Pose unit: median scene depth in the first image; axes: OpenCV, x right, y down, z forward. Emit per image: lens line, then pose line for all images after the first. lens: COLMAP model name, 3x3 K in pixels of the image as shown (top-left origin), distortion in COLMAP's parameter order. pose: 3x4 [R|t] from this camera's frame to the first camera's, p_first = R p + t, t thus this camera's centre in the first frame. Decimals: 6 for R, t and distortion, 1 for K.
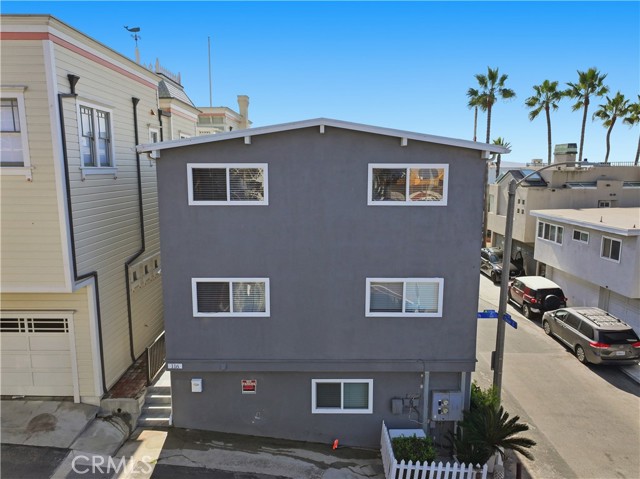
lens RADIAL K [[448.1, 0, 320.0], [0, 448.1, 239.5], [0, 0, 1]] dist [0.001808, 0.006884]
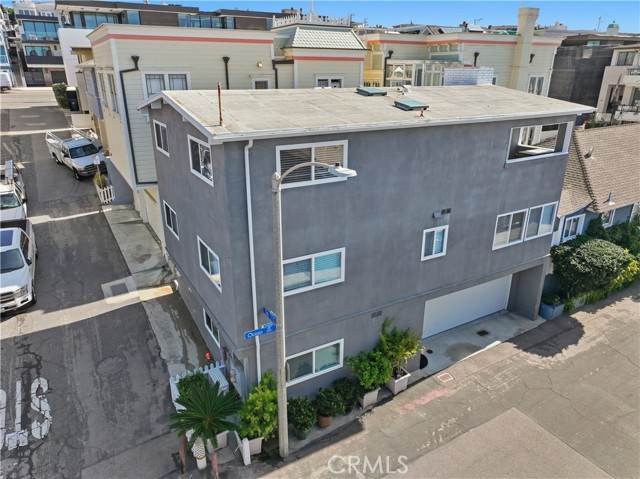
lens RADIAL K [[448.1, 0, 320.0], [0, 448.1, 239.5], [0, 0, 1]] dist [0.001808, 0.006884]
pose [[0.499756, 0.303364, -0.811304, 1.229833], [-0.134902, 0.952492, 0.273059, -0.263209], [0.855596, -0.027017, 0.516938, 0.704173]]
